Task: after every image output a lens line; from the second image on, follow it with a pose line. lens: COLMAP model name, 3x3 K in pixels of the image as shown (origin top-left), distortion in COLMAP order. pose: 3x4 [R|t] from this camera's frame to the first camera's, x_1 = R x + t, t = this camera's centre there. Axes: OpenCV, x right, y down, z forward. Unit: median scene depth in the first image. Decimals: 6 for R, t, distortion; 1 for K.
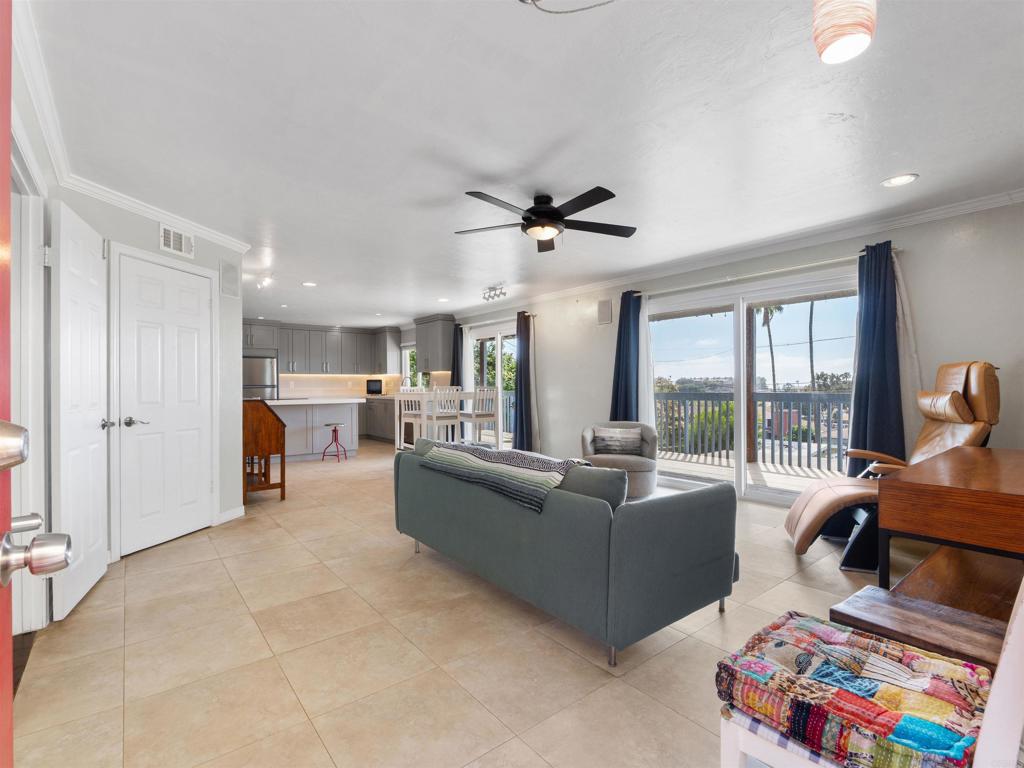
lens RADIAL K [[491.6, 0, 511.6], [0, 491.6, 384.3], [0, 0, 1]] dist [-0.003168, -0.001231]
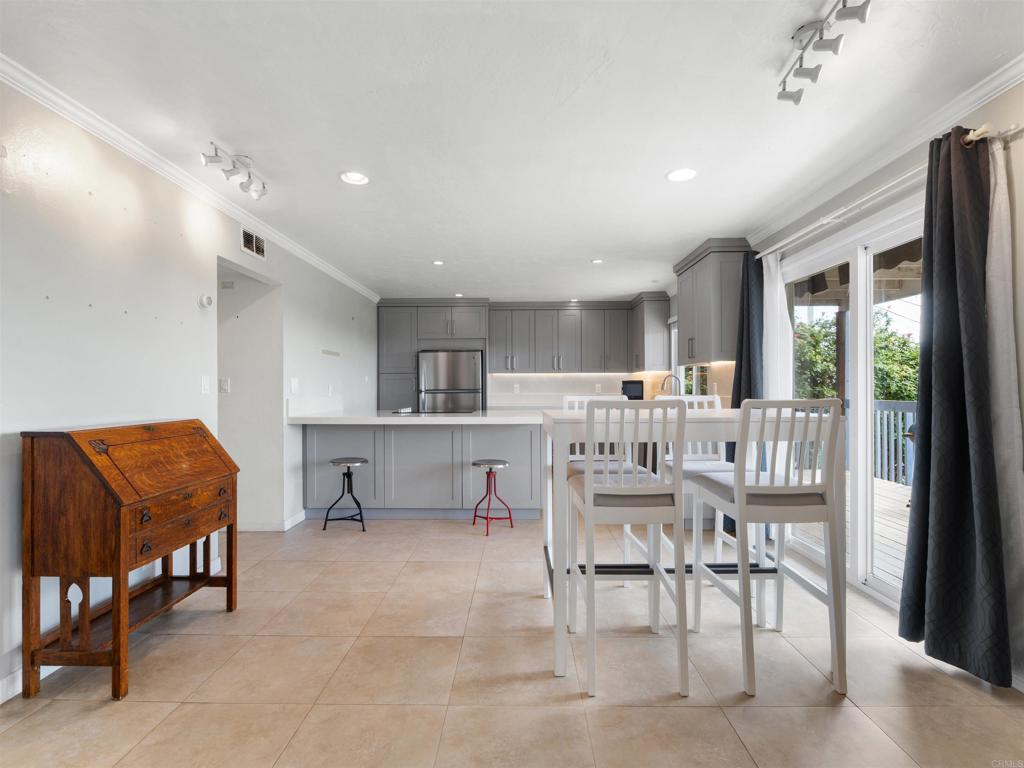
lens RADIAL K [[491.6, 0, 511.2], [0, 491.6, 384.4], [0, 0, 1]] dist [-0.003168, -0.001231]
pose [[0.774855, -0.001644, -0.632137, 0.002138], [-0.000785, 0.999993, -0.003562, -0.002216], [0.632139, 0.003257, 0.774848, 0.443121]]
